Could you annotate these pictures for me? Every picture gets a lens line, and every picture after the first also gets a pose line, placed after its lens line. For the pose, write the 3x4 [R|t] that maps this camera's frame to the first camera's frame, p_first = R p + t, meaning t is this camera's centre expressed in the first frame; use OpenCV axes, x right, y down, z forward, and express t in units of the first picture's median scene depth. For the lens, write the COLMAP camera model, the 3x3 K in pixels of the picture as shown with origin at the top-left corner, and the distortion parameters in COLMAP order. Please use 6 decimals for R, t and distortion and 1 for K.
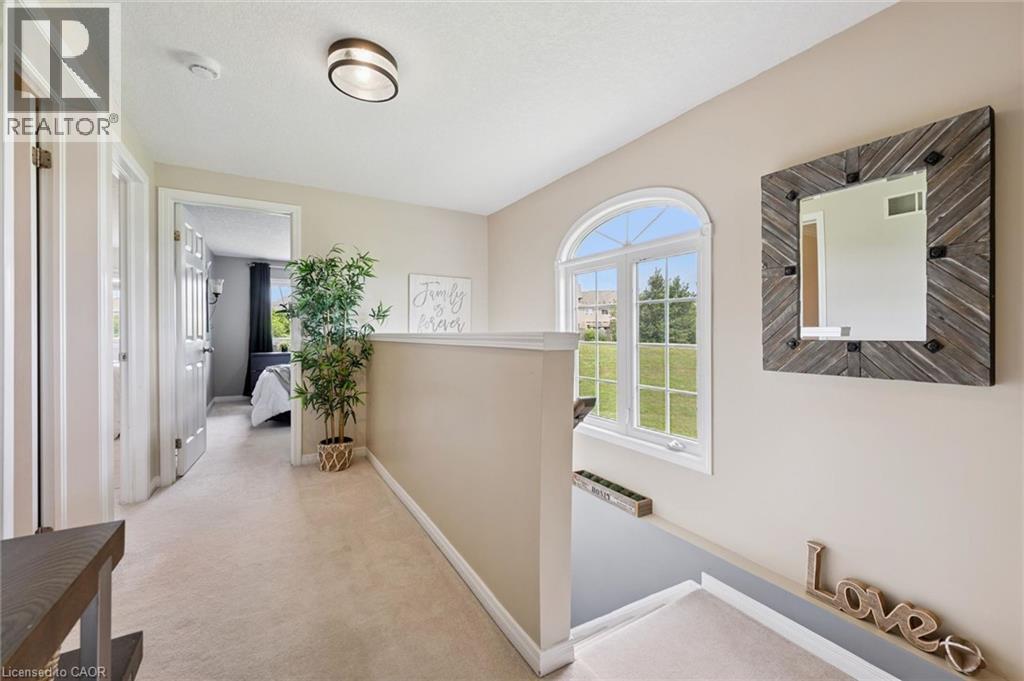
lens RADIAL K [[404.5, 0, 509.0], [0, 404.5, 334.2], [0, 0, 1]] dist [0.000696, 0.000072]
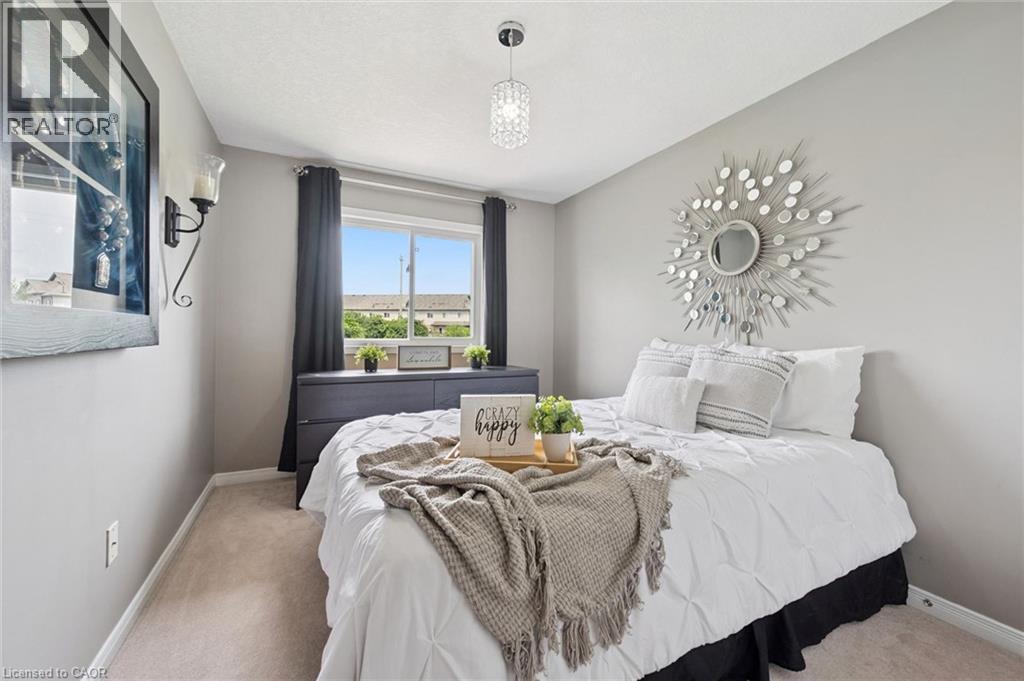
lens RADIAL K [[404.5, 0, 514.3], [0, 404.5, 340.1], [0, 0, 1]] dist [0.000696, 0.000072]
pose [[0.997176, 0.019476, -0.072526, -0.370863], [-0.019144, 0.999803, 0.005277, 0.005722], [0.072615, -0.003874, 0.997353, 0.577526]]
